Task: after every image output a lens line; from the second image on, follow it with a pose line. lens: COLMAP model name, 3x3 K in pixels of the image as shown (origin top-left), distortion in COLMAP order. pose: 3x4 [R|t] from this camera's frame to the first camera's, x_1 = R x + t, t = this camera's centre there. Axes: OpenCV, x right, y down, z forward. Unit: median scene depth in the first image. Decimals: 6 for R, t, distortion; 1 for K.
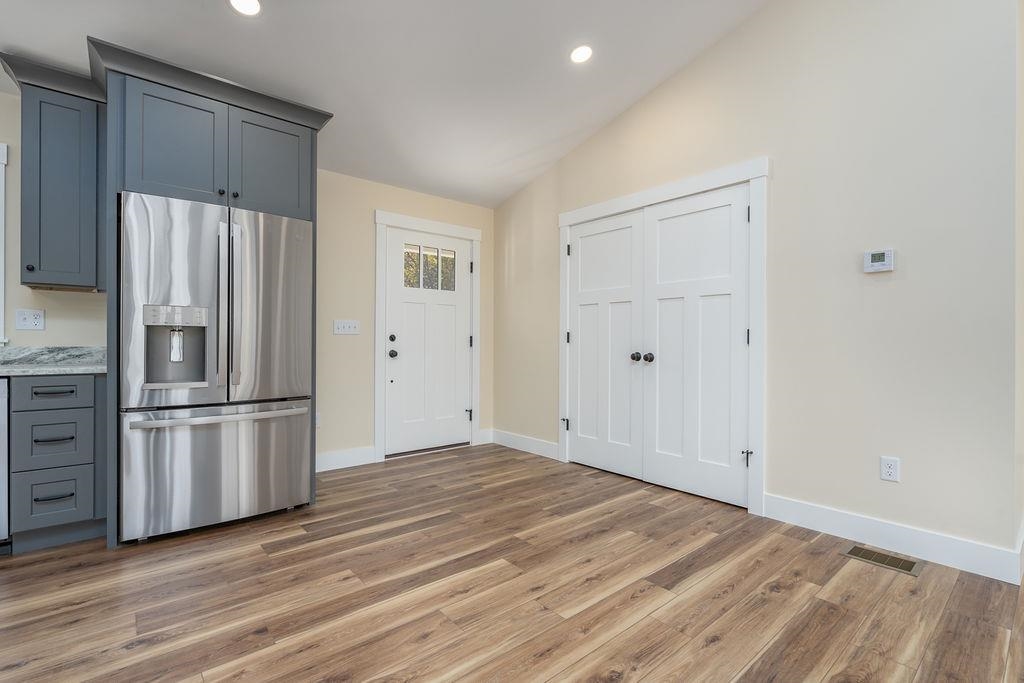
lens RADIAL K [[467.9, 0, 509.1], [0, 467.9, 339.8], [0, 0, 1]] dist [-0.002394, 0.000263]
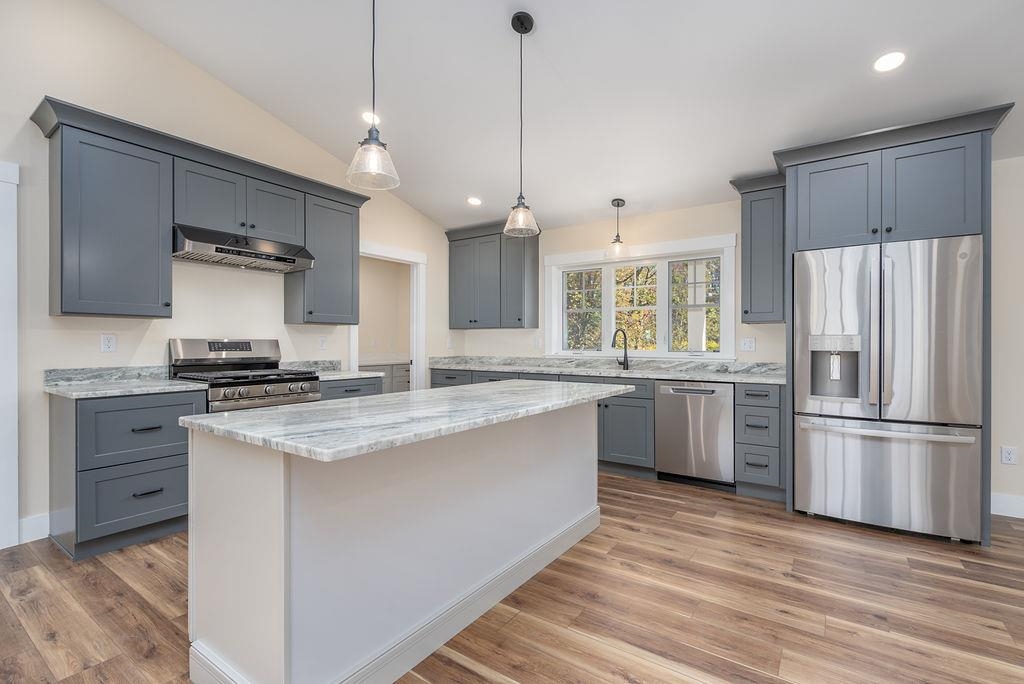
lens RADIAL K [[467.9, 0, 512.1], [0, 467.9, 342.7], [0, 0, 1]] dist [-0.002394, 0.000263]
pose [[0.261304, -0.004512, -0.965246, 0.261914], [0.000199, 0.999989, -0.004620, -0.045888], [0.965257, 0.001015, 0.261302, -0.147229]]
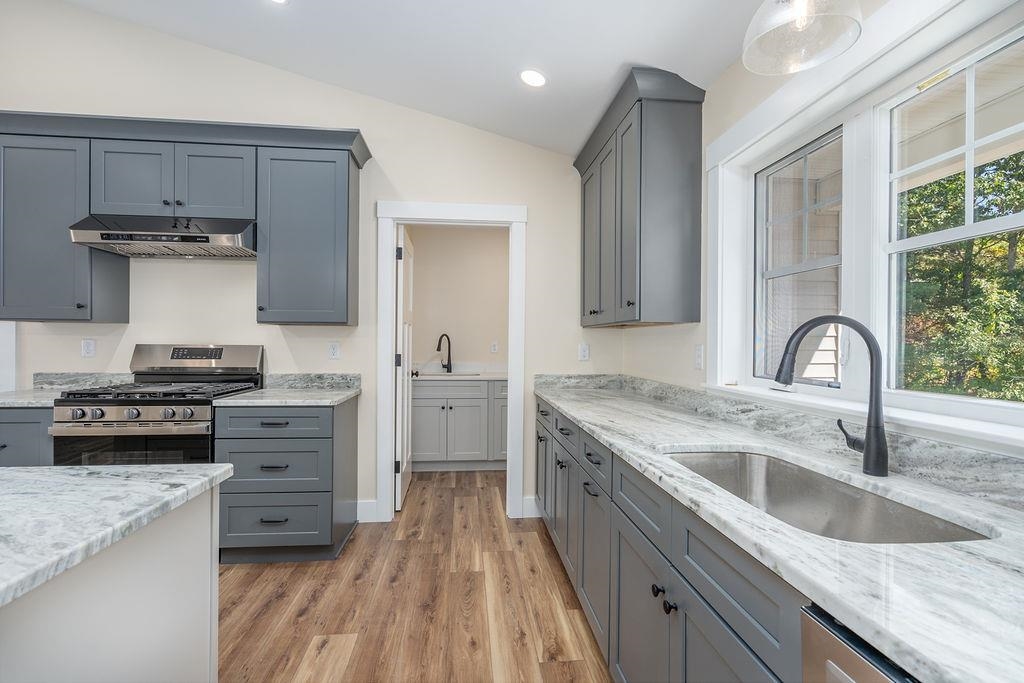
lens RADIAL K [[467.9, 0, 509.9], [0, 467.9, 344.2], [0, 0, 1]] dist [-0.002394, 0.000263]
pose [[-0.563693, -0.007272, -0.825953, -0.878755], [-0.011375, 0.999935, -0.001040, -0.074772], [0.825906, 0.008809, -0.563739, 0.795850]]
